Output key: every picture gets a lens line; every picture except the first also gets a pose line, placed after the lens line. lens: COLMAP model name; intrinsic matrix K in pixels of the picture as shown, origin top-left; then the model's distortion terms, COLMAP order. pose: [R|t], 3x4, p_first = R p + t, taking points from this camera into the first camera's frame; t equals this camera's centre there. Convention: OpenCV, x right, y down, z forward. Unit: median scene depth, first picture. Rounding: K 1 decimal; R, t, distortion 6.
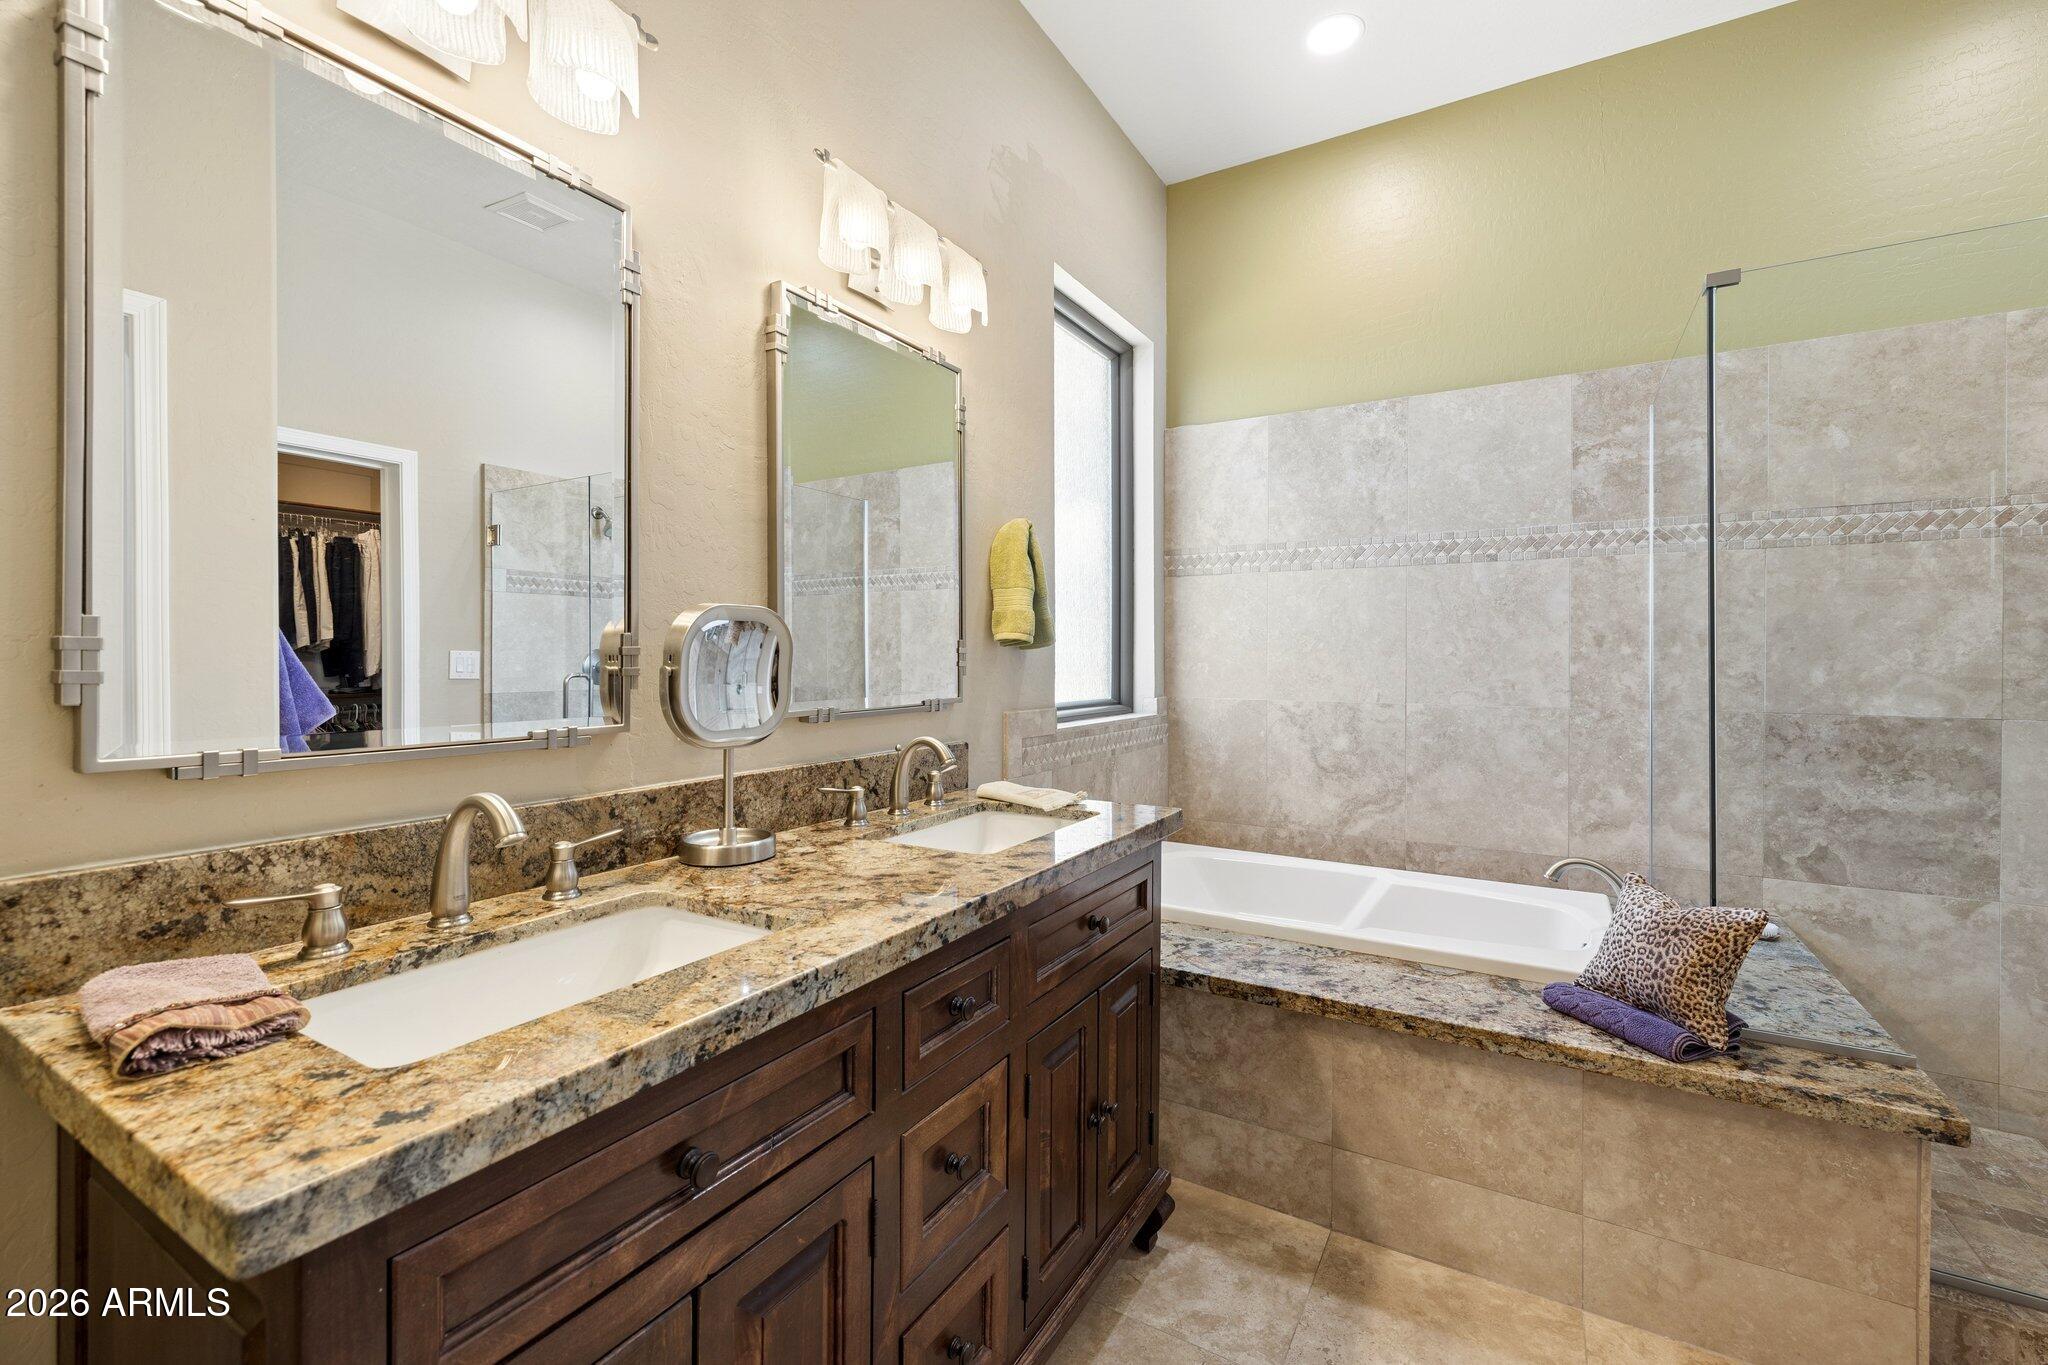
lens RADIAL K [[866.8, 0, 1017.3], [0, 866.8, 652.4], [0, 0, 1]] dist [0.002417, -0.000495]
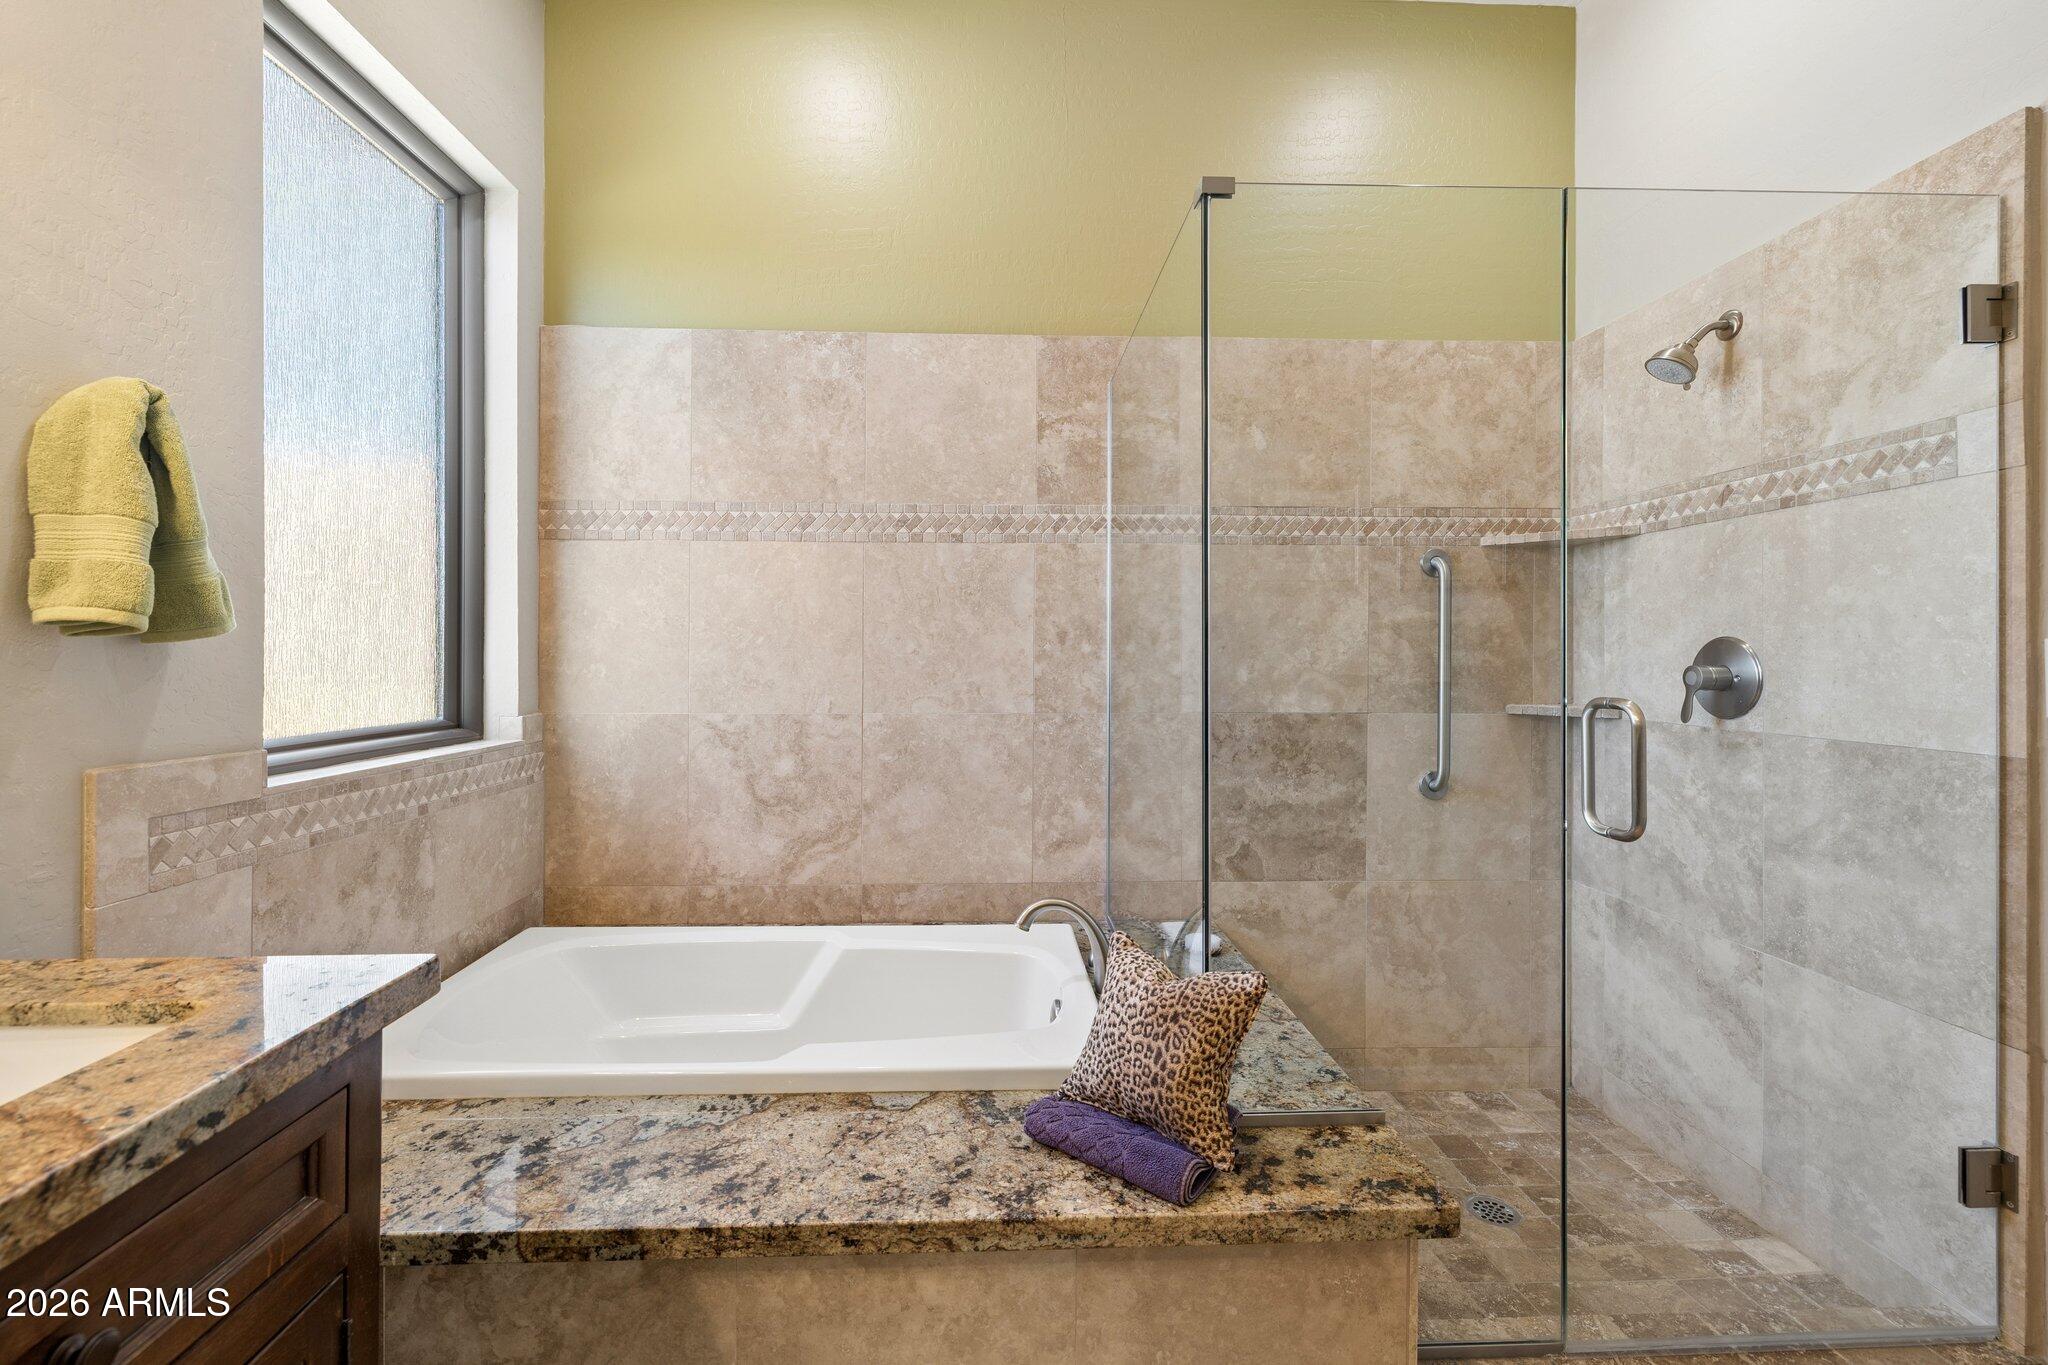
lens RADIAL K [[866.8, 0, 1014.1], [0, 866.8, 652.2], [0, 0, 1]] dist [0.002417, -0.000495]
pose [[0.837507, 0.000927, 0.546426, 0.166606], [-0.002971, 0.999992, 0.002856, -0.000766], [-0.546419, -0.004016, 0.837502, 0.329606]]
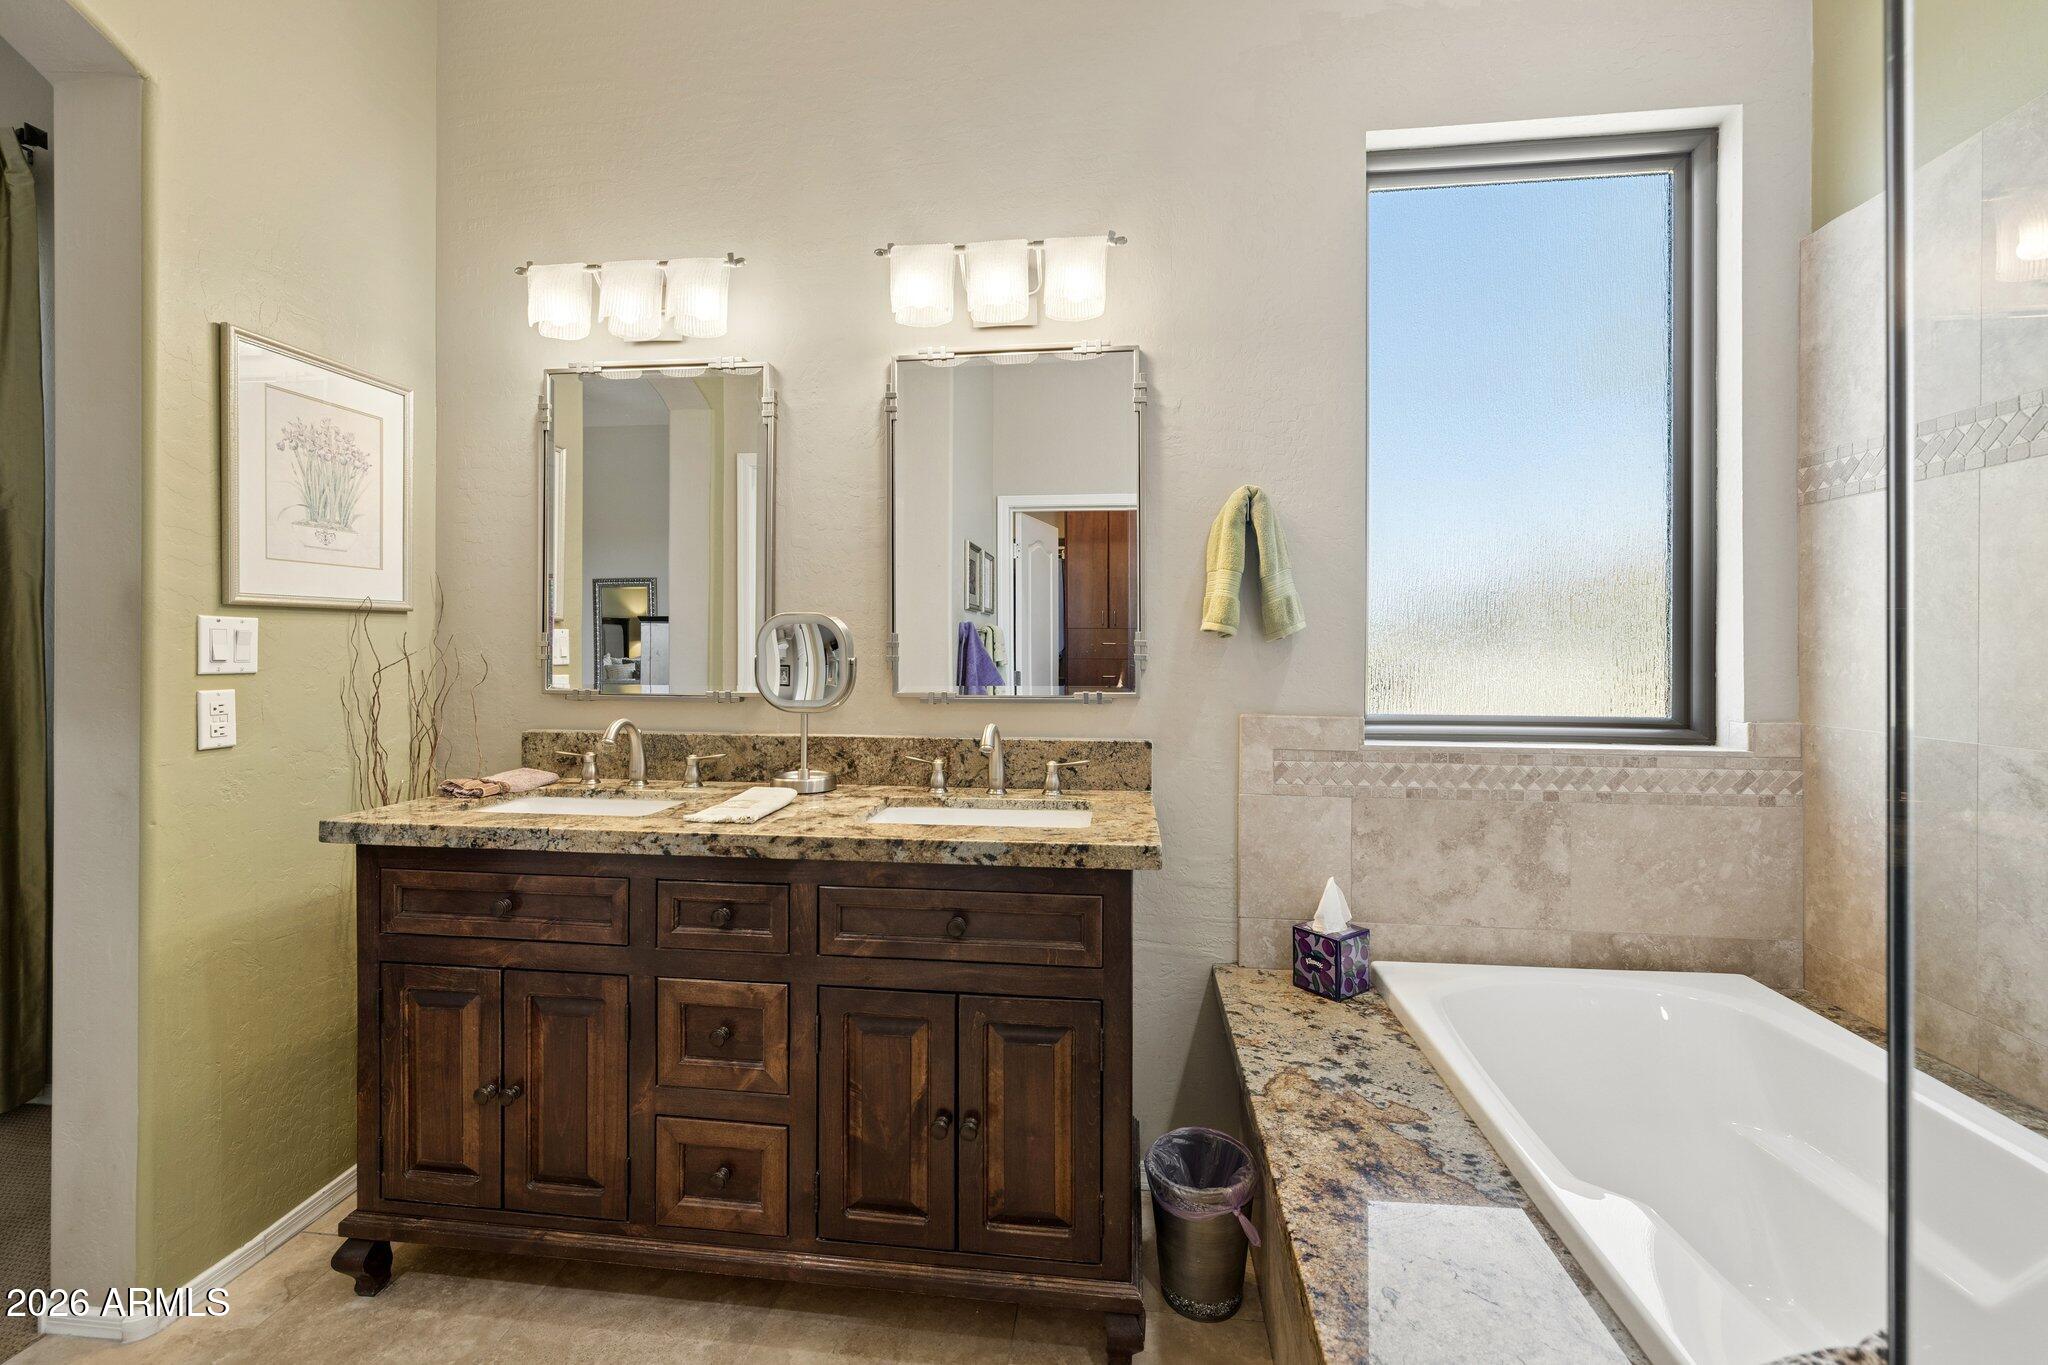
lens RADIAL K [[866.8, 0, 1010.6], [0, 866.8, 645.7], [0, 0, 1]] dist [0.002417, -0.000495]
pose [[0.400597, -0.002403, -0.916251, 0.727351], [0.003257, 0.999994, -0.001199, 0.001314], [0.916248, -0.002504, 0.400603, 0.484175]]
